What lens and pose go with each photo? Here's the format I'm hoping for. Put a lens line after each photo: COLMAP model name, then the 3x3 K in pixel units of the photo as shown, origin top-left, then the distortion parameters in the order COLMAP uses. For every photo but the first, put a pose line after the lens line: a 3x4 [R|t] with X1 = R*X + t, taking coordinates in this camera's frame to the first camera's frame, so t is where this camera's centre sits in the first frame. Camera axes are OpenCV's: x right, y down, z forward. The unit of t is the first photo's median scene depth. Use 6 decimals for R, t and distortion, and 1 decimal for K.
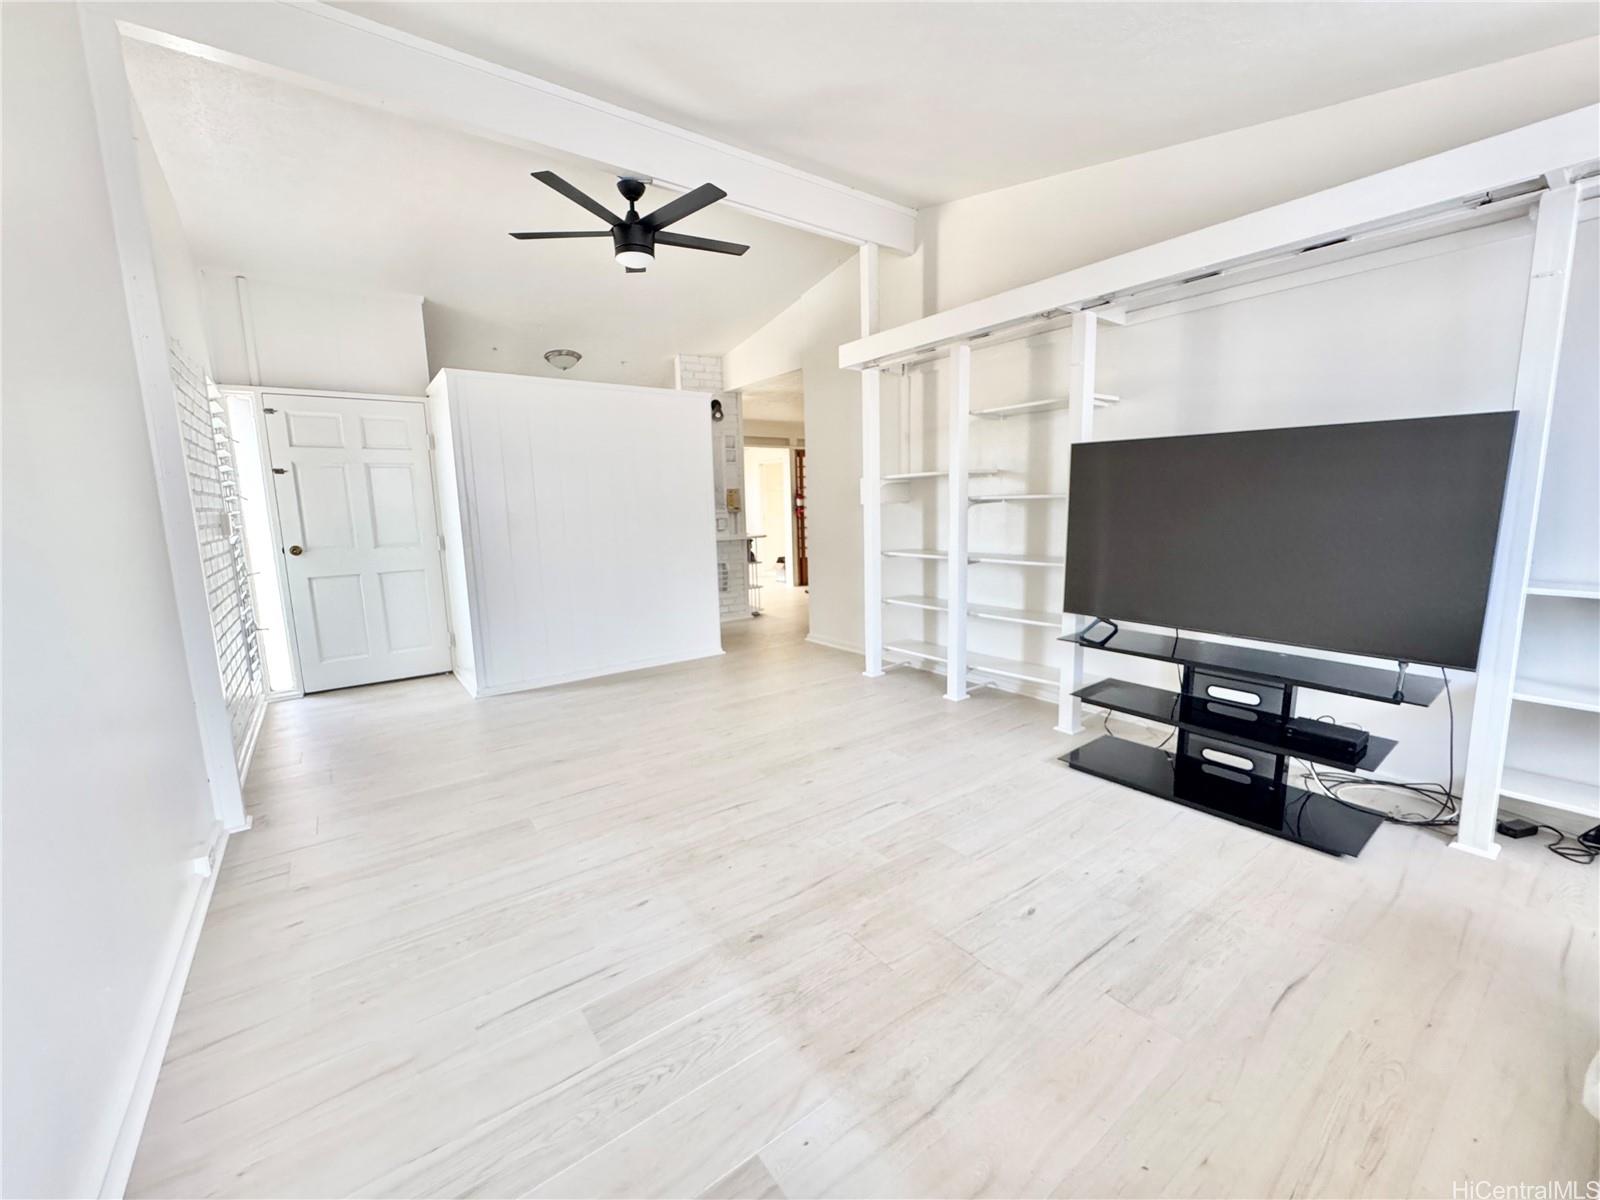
lens RADIAL K [[639.5, 0, 805.5], [0, 639.5, 603.2], [0, 0, 1]] dist [-0.002999, 0.000970]
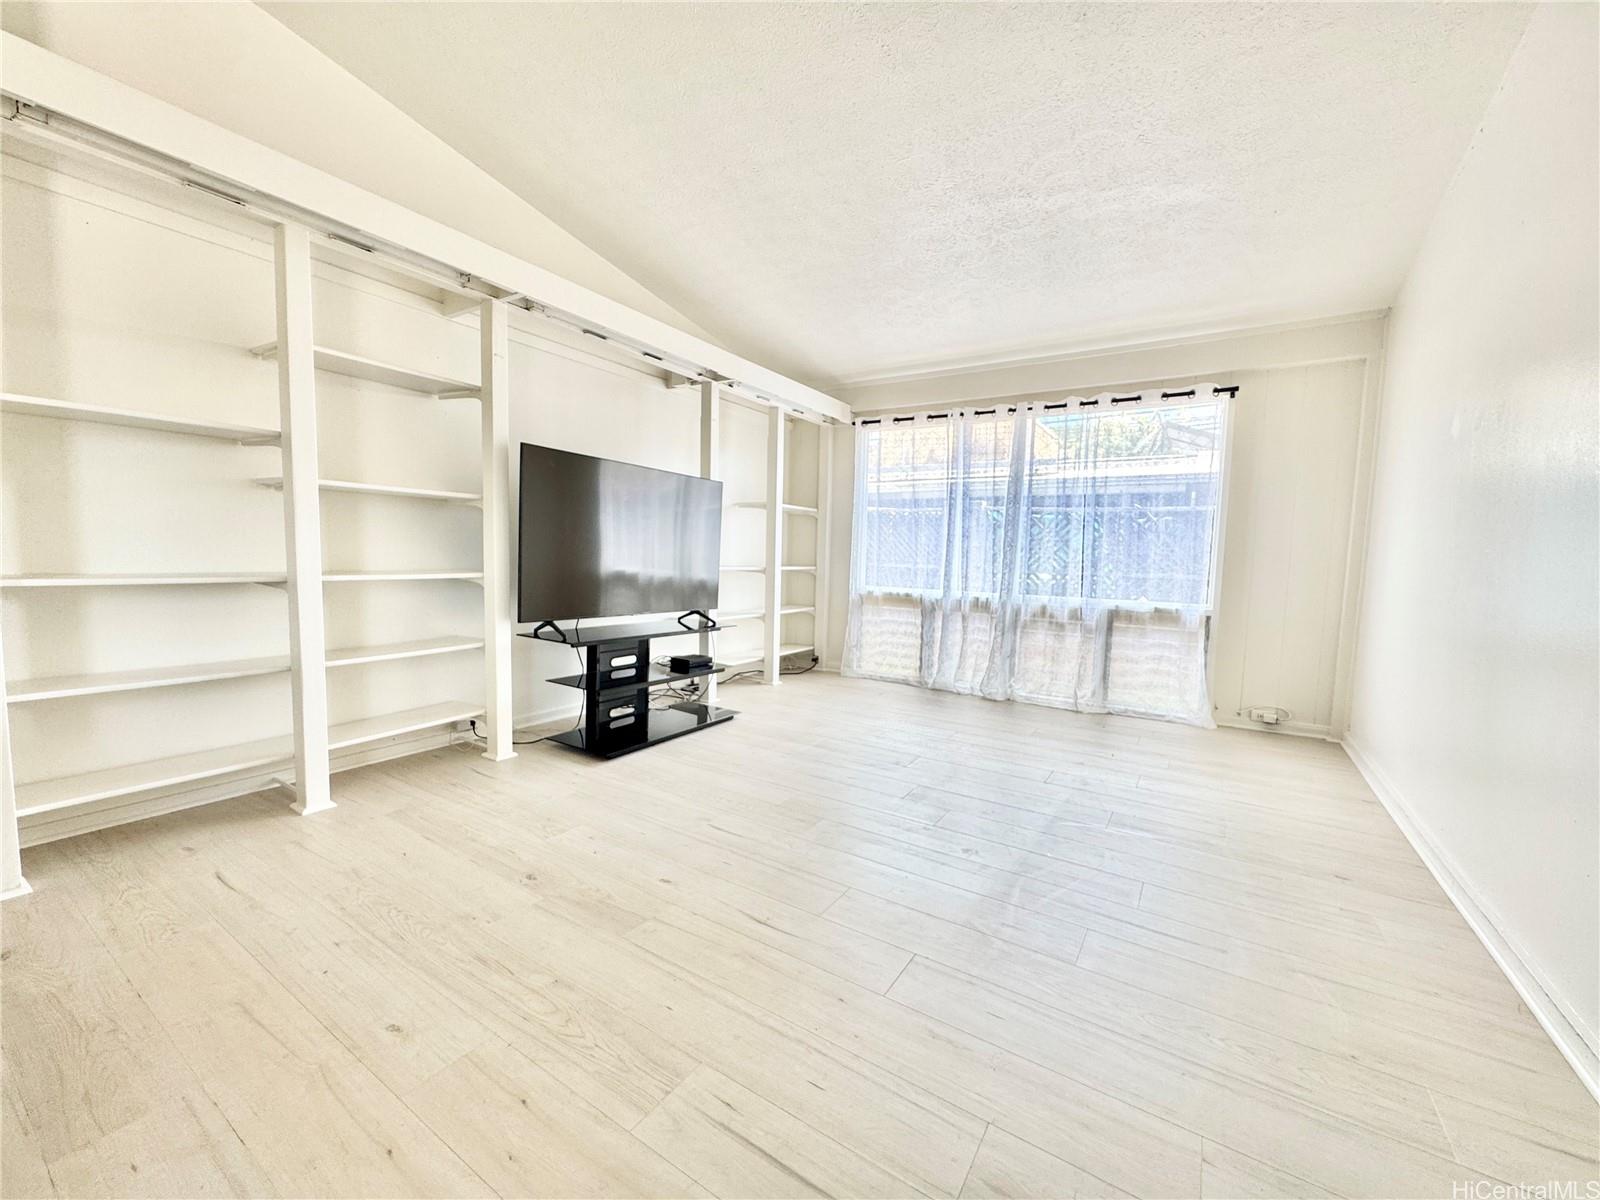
lens RADIAL K [[639.5, 0, 803.0], [0, 639.5, 599.9], [0, 0, 1]] dist [-0.002999, 0.000970]
pose [[-0.363699, -0.056321, 0.929812, -0.670828], [0.112583, 0.988196, 0.103895, -0.074680], [-0.924688, 0.142468, -0.353065, 1.059418]]
